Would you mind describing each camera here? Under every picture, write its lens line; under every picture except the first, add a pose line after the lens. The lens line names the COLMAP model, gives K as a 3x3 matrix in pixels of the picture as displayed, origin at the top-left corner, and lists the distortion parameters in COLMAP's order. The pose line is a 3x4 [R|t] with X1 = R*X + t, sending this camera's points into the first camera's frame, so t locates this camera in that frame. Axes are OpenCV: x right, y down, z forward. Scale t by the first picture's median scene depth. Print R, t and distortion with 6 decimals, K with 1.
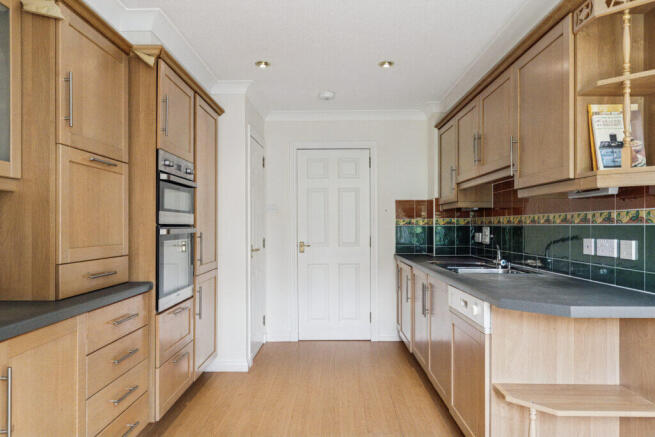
lens RADIAL K [[450.4, 0, 323.6], [0, 450.4, 224.0], [0, 0, 1]] dist [0.009194, 0.011026]
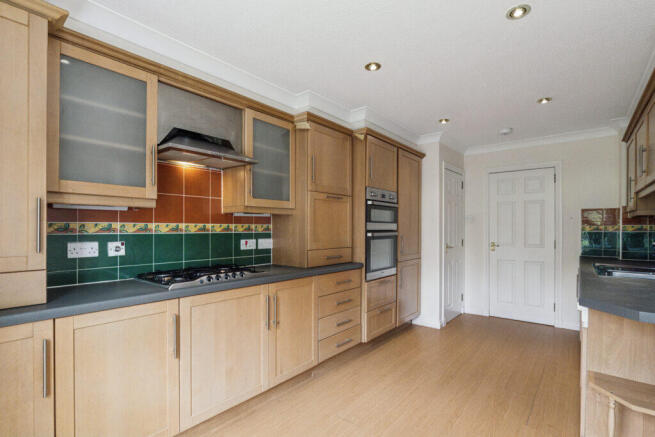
lens RADIAL K [[307.6, 0, 331.2], [0, 307.6, 228.8], [0, 0, 1]] dist [-0.020775, 0.004172]
pose [[0.787414, 0.004232, -0.616410, 0.206109], [-0.001027, 0.999984, 0.005553, -0.009294], [0.616424, -0.003740, 0.787406, -0.010500]]
